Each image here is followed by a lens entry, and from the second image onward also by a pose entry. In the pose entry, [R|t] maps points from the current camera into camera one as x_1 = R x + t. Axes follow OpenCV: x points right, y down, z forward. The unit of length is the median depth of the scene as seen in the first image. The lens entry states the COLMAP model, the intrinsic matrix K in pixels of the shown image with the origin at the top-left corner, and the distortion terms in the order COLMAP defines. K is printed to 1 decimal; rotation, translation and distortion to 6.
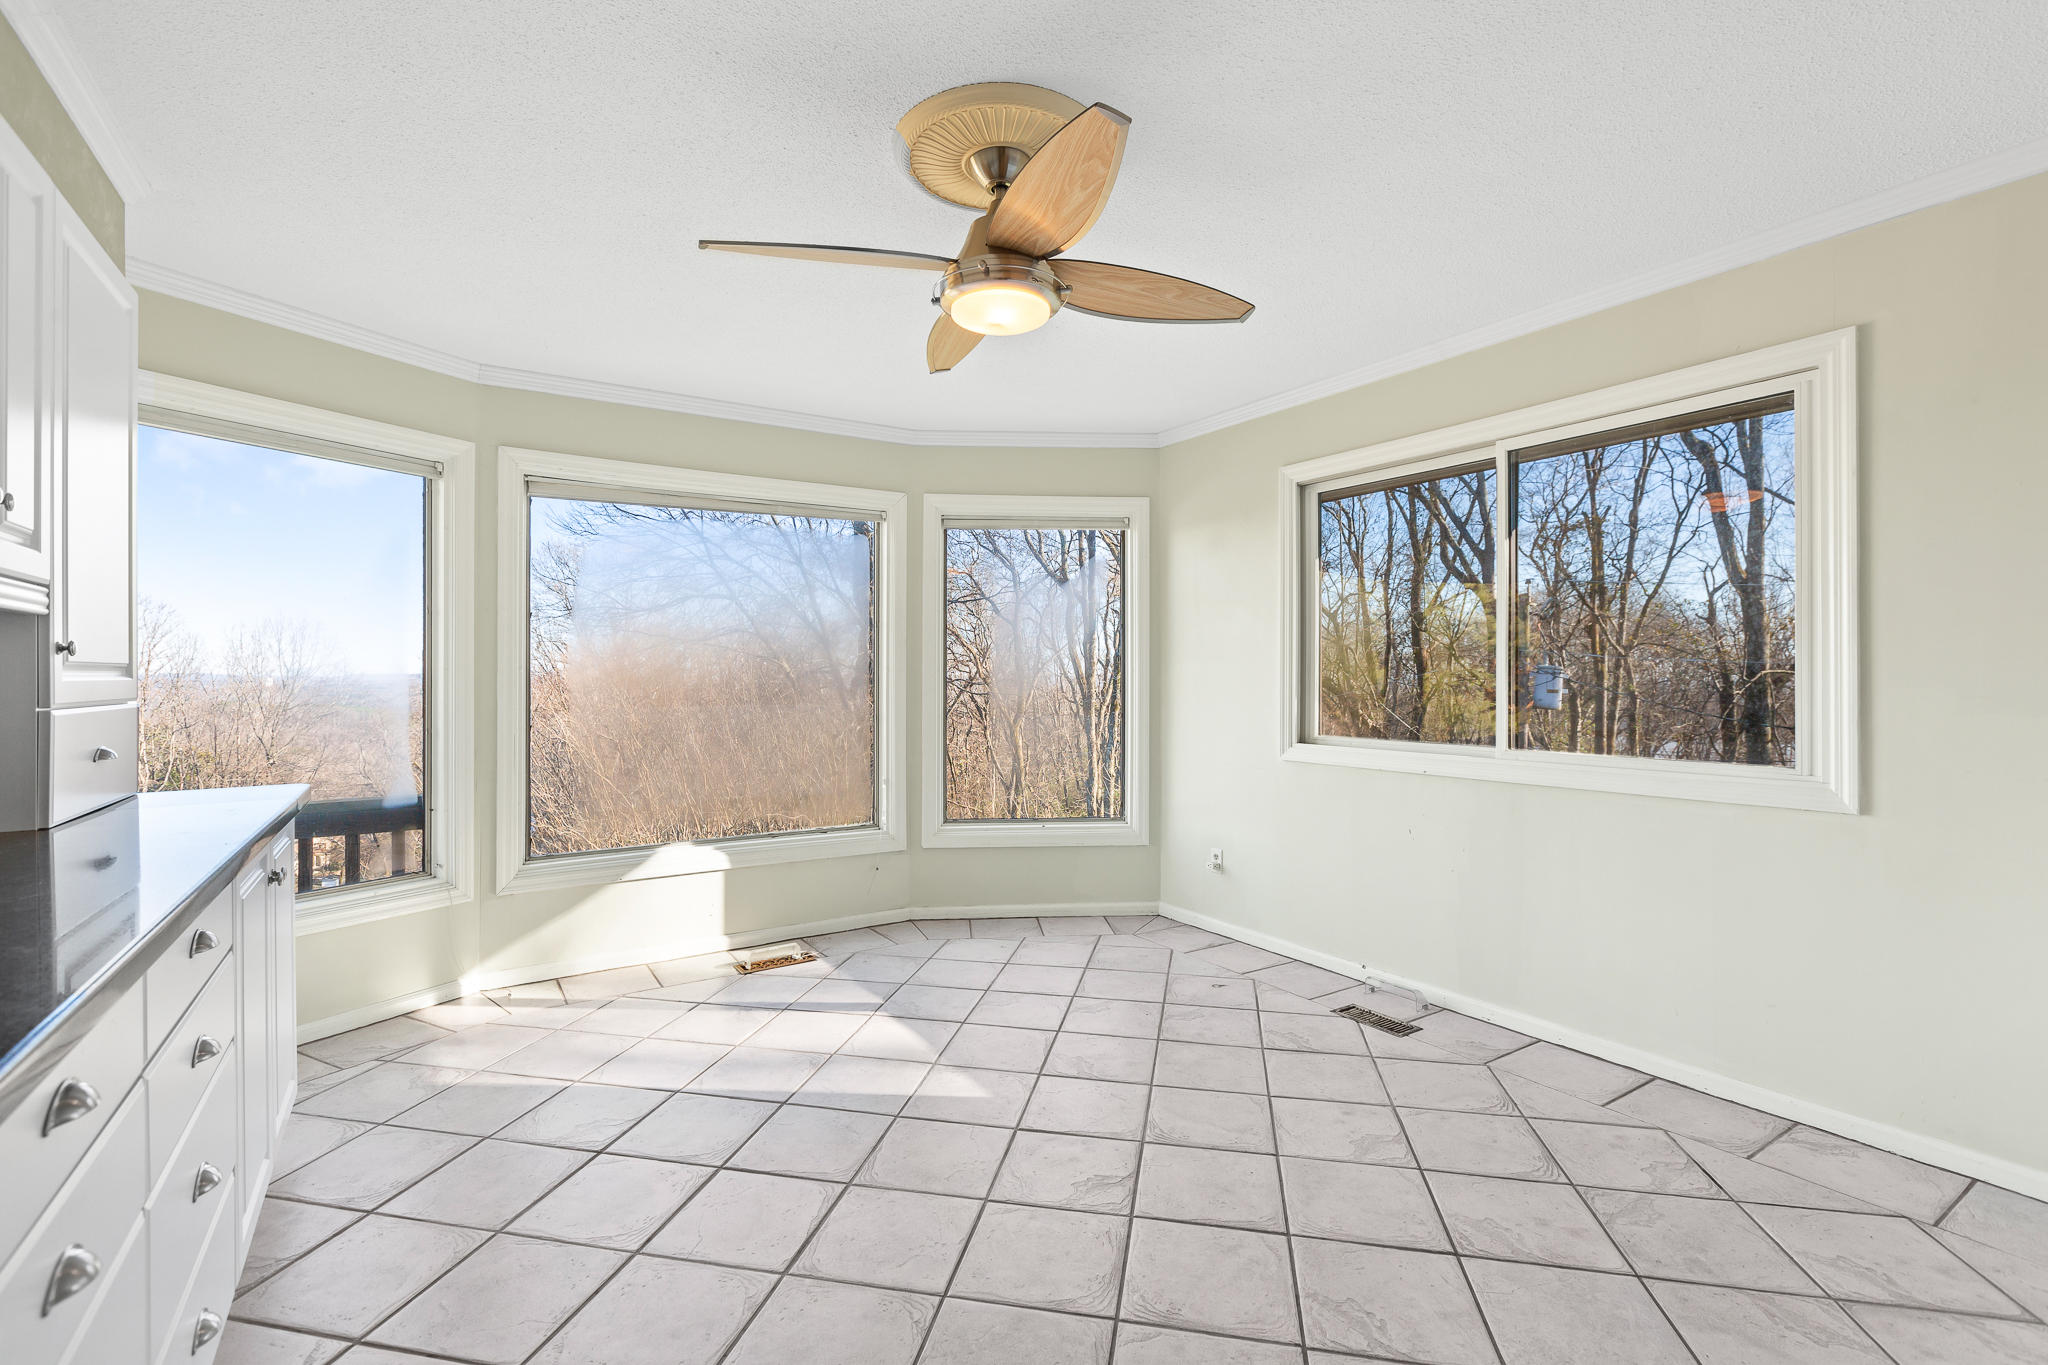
lens RADIAL K [[914.1, 0, 1005.1], [0, 914.1, 671.4], [0, 0, 1]] dist [0.008525, -0.001830]
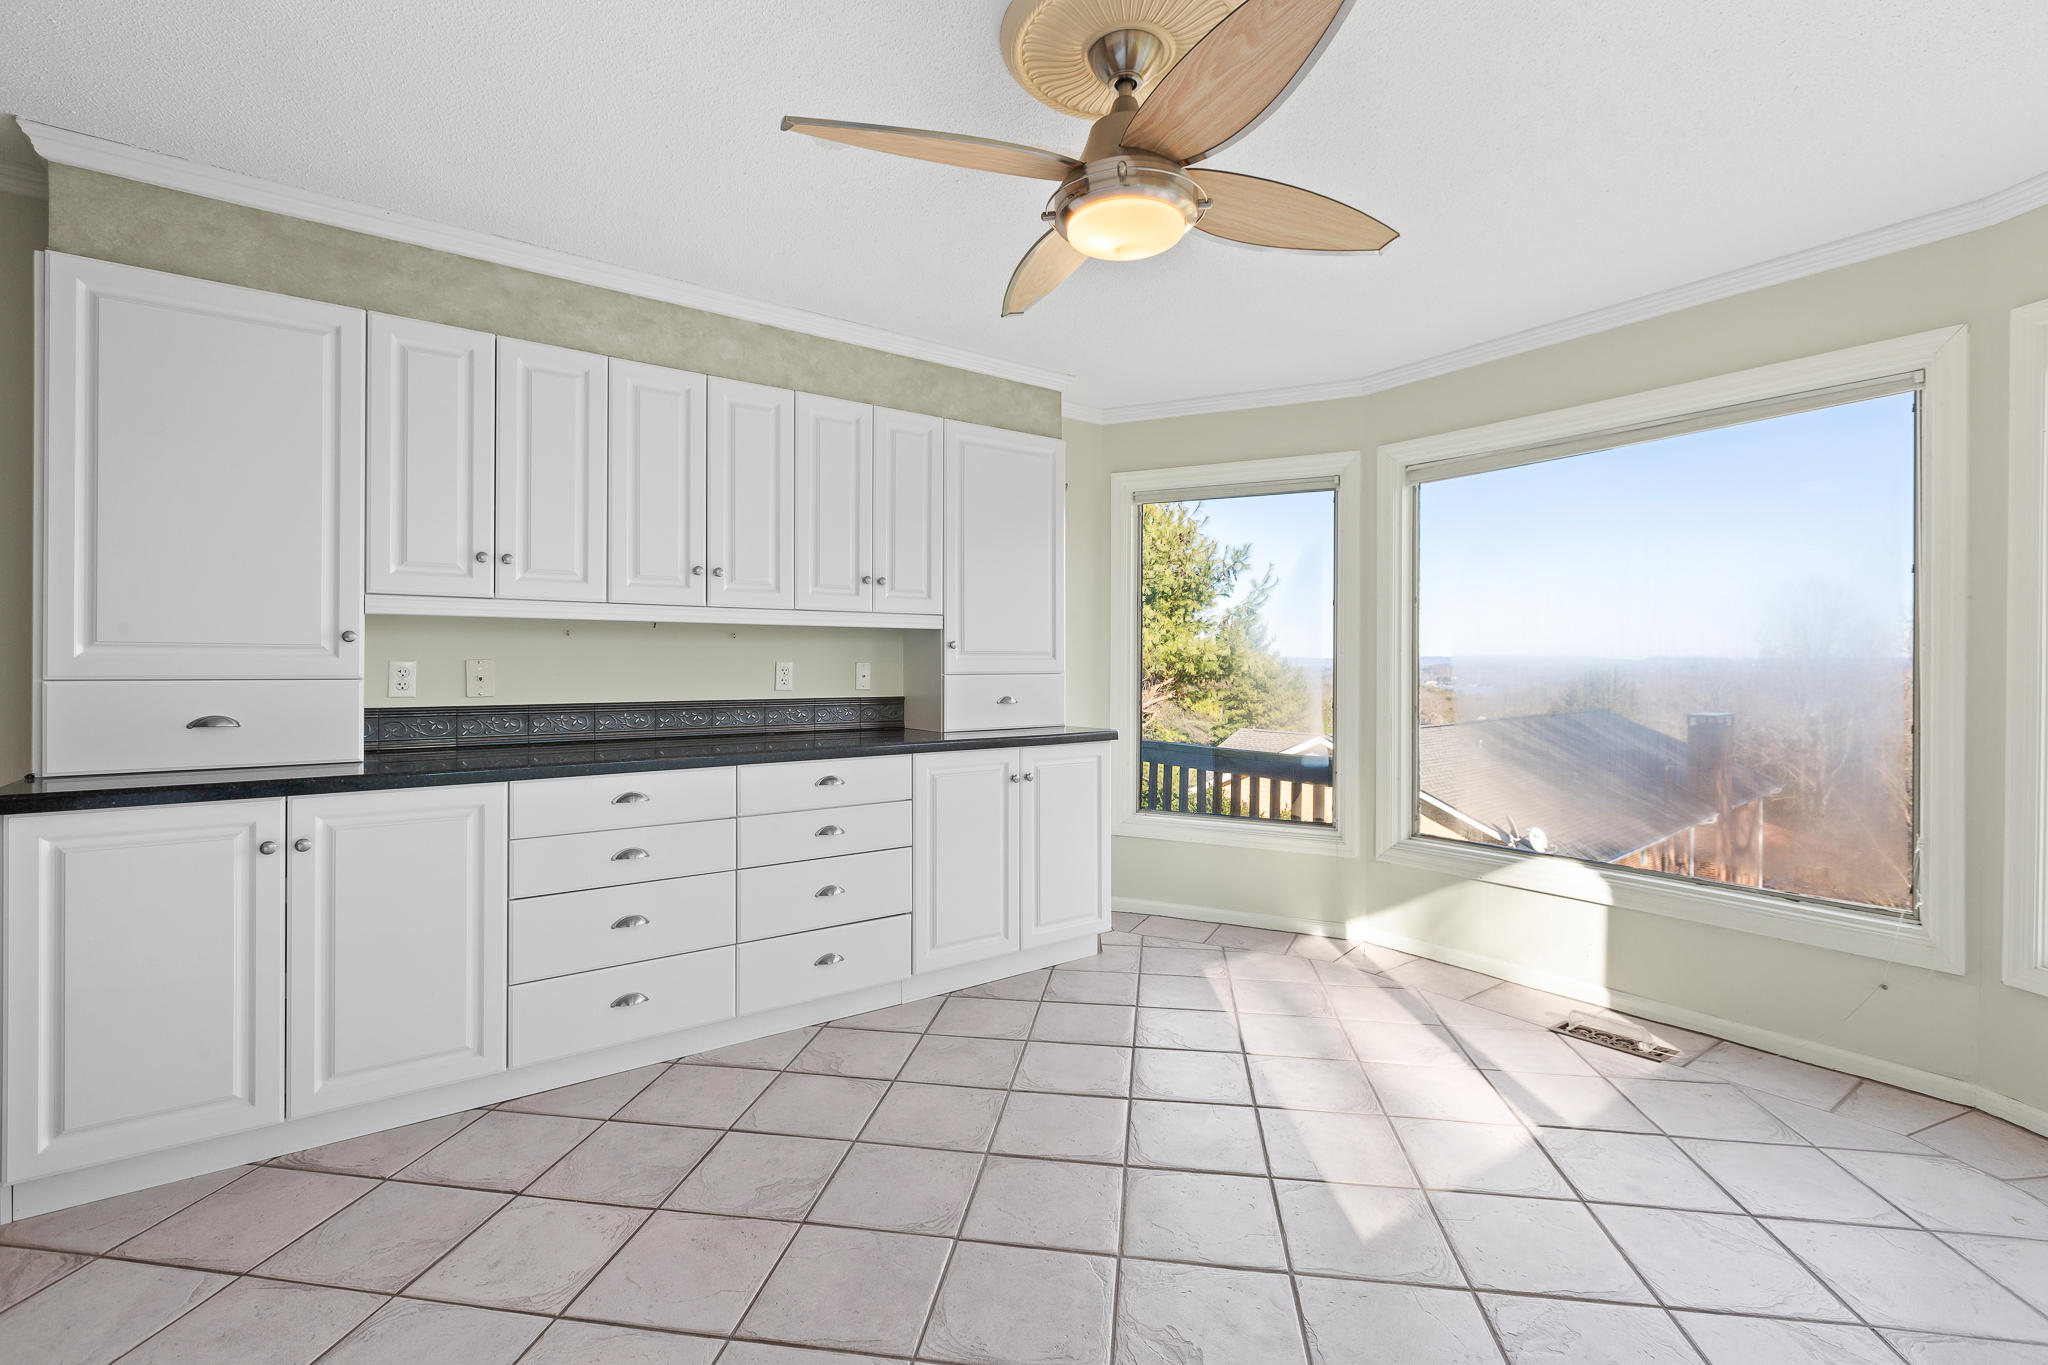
lens RADIAL K [[914.1, 0, 1025.5], [0, 914.1, 662.8], [0, 0, 1]] dist [0.008525, -0.001830]
pose [[0.076077, 0.002921, -0.997098, 0.517206], [0.004996, 0.999982, 0.003311, 0.004390], [0.997089, -0.005234, 0.076061, 0.518990]]
